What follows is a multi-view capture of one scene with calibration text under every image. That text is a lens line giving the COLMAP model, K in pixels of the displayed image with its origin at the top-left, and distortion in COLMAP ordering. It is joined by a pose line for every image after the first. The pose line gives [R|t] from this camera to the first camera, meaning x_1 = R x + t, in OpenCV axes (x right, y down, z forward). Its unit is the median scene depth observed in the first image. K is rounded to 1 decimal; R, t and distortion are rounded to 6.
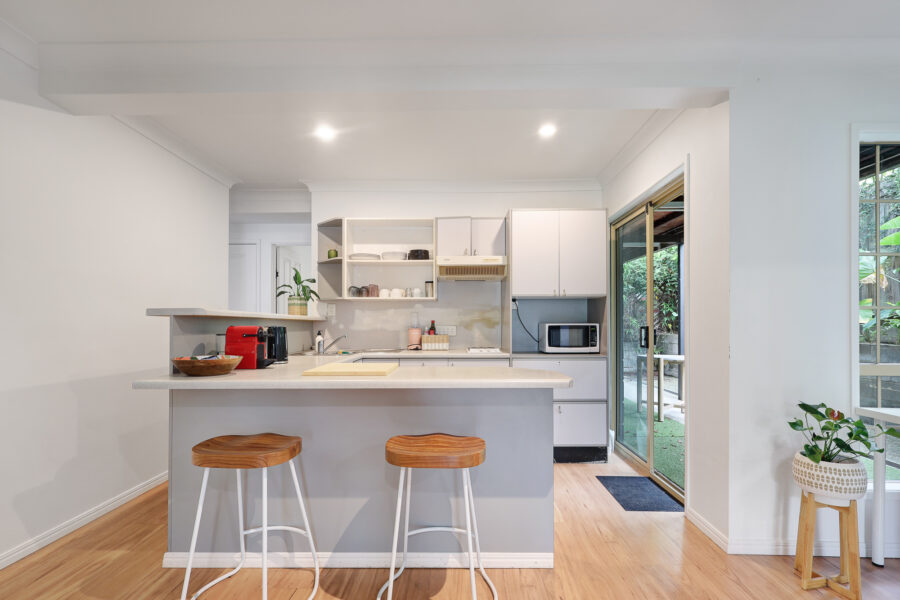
lens RADIAL K [[420.2, 0, 448.0], [0, 420.2, 312.6], [0, 0, 1]] dist [0.001243, 0.001039]
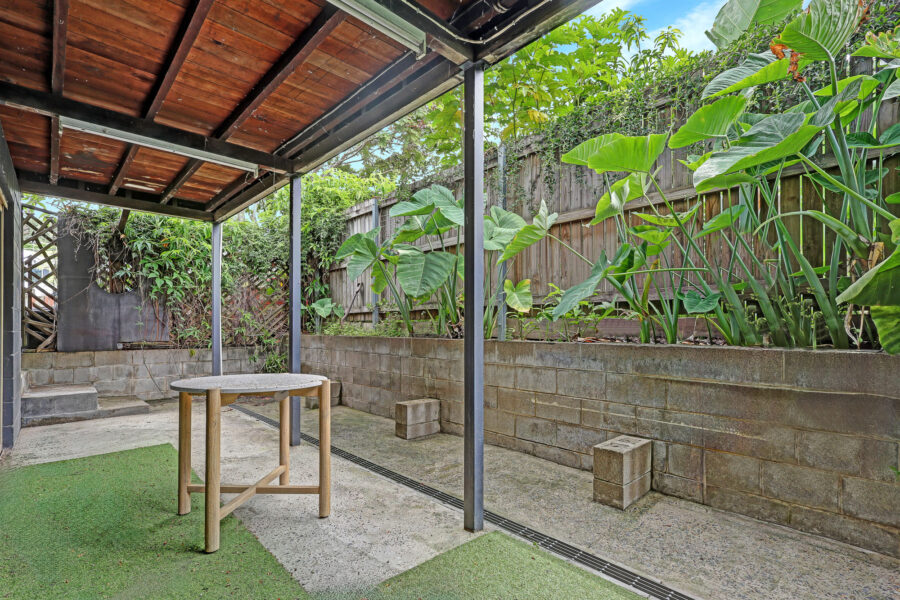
lens RADIAL K [[420.2, 0, 448.0], [0, 420.2, 312.6], [0, 0, 1]] dist [0.001243, 0.001039]
pose [[0.709412, 0.020141, 0.704507, 0.356646], [-0.015633, 0.999795, -0.012841, 0.033179], [-0.704621, -0.001904, 0.709581, 0.530607]]
